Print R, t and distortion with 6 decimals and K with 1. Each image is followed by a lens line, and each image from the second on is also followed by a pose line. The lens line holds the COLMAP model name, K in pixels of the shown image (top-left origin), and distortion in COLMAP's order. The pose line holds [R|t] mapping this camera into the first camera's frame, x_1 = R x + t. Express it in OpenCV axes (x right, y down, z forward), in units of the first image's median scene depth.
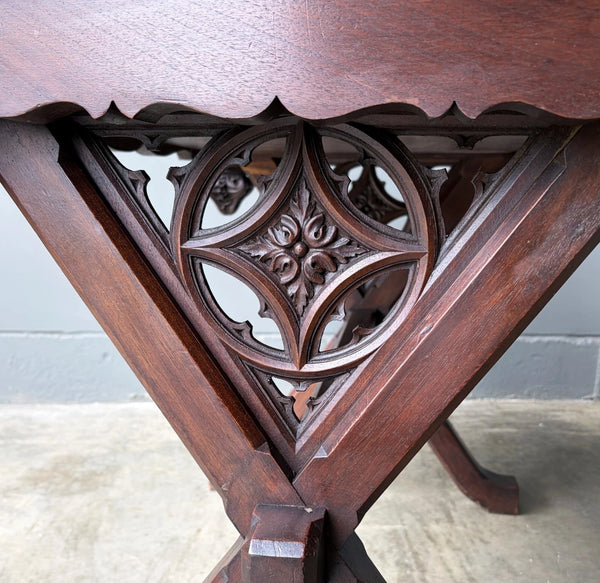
lens RADIAL K [[678.4, 0, 294.2], [0, 678.4, 338.3], [0, 0, 1]] dist [0.015403, 0.000000]
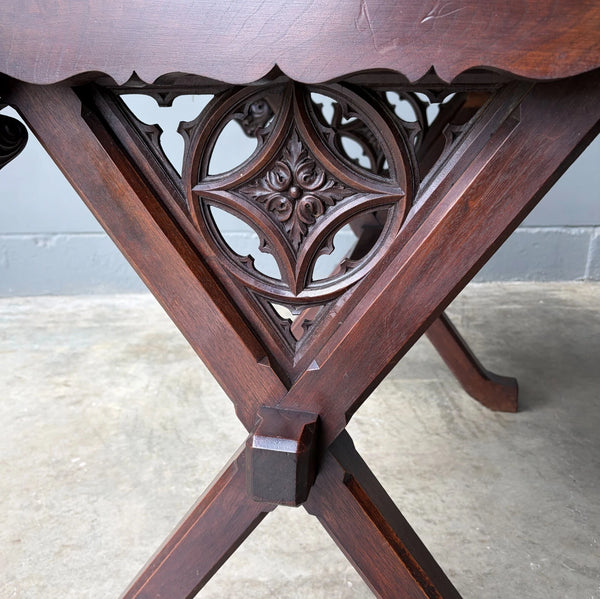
lens RADIAL K [[637.3, 0, 299.2], [0, 637.3, 305.5], [0, 0, 1]] dist [0.005613, 0.000000]
pose [[0.999695, -0.021728, 0.011737, -0.093911], [0.020340, 0.993982, 0.107635, 0.004675], [-0.014005, -0.107363, 0.994121, -0.137404]]
